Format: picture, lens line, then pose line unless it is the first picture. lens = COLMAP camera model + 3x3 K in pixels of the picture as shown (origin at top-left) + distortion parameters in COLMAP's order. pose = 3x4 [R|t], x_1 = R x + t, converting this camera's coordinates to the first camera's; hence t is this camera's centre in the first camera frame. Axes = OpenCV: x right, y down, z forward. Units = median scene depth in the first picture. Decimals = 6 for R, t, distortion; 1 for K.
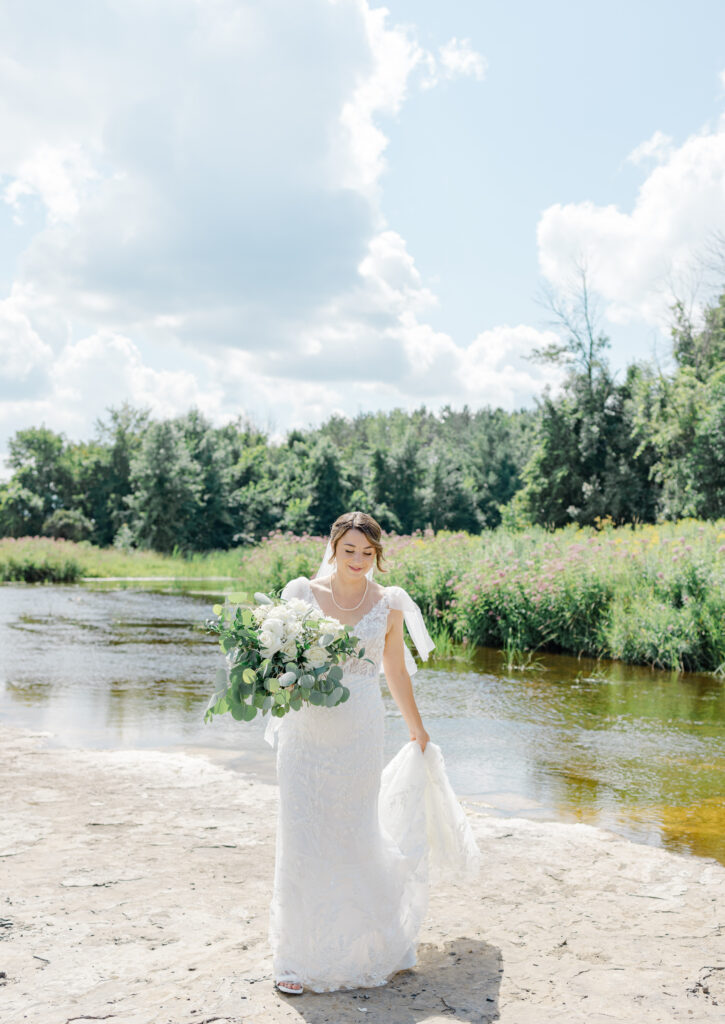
lens RADIAL K [[1190.5, 0, 382.1], [0, 1190.5, 597.7], [0, 0, 1]] dist [0.005058, 0.005920]
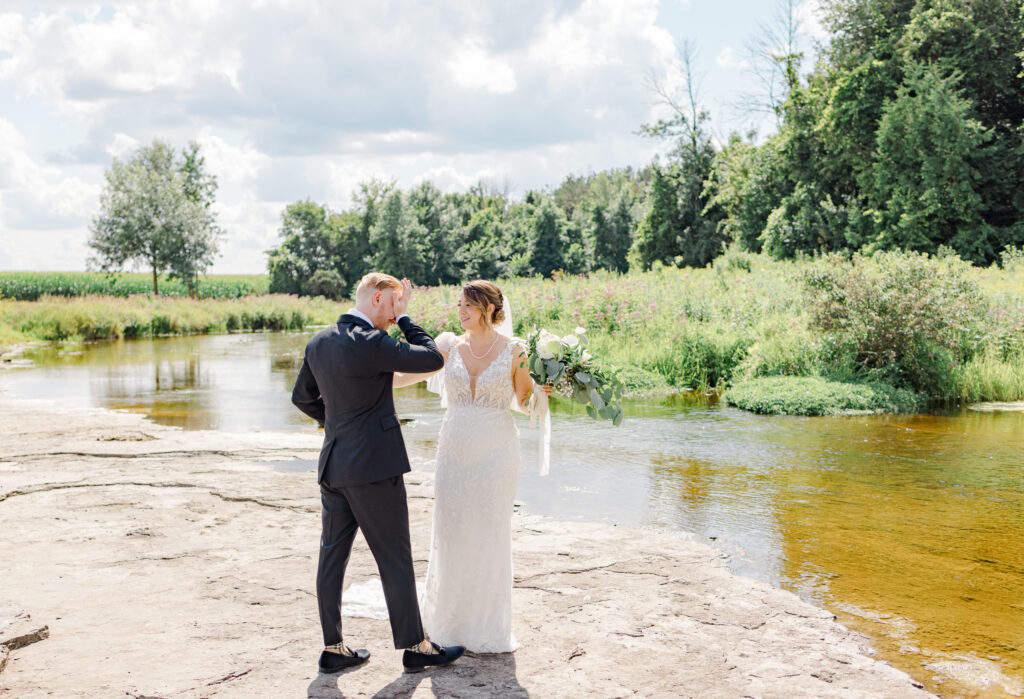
lens RADIAL K [[1147.7, 0, 469.8], [0, 1147.7, 359.7], [0, 0, 1]] dist [0.005174, 0.065867]
pose [[0.978550, -0.017155, -0.205293, 0.175638], [0.020142, 0.999719, 0.012471, 0.008350], [0.205021, -0.016339, 0.978621, -0.157207]]
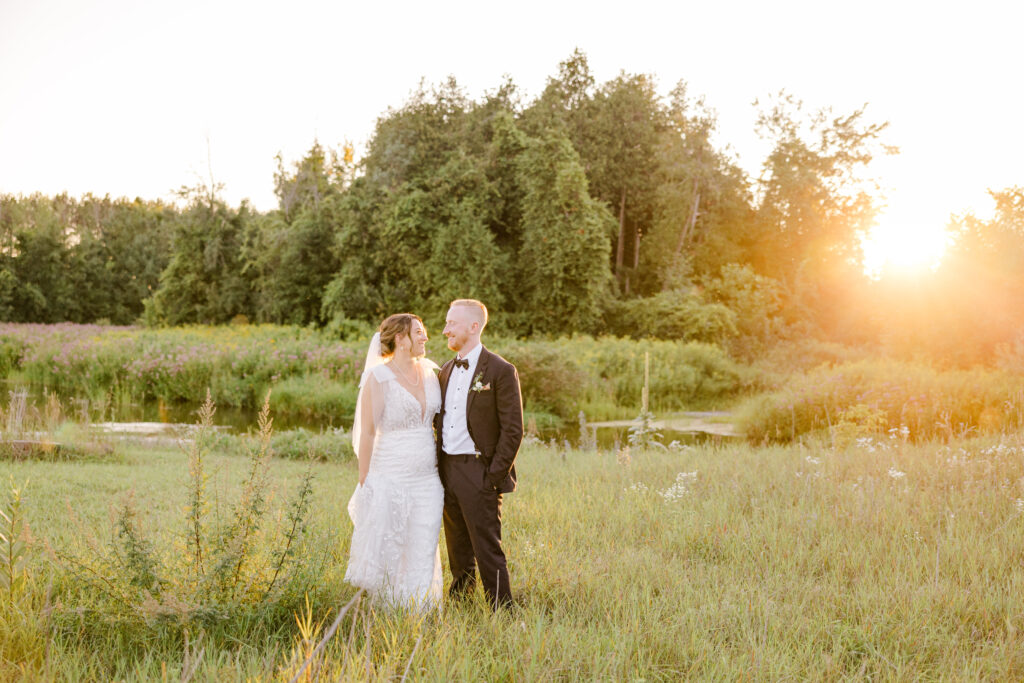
lens RADIAL K [[1187.4, 0, 553.1], [0, 1187.4, 337.6], [0, 0, 1]] dist [0.017902, 0.002737]
pose [[0.903792, 0.005869, 0.427932, -0.057128], [0.001475, 0.999857, -0.016828, -0.010374], [-0.427970, 0.015841, 0.903654, -0.410165]]
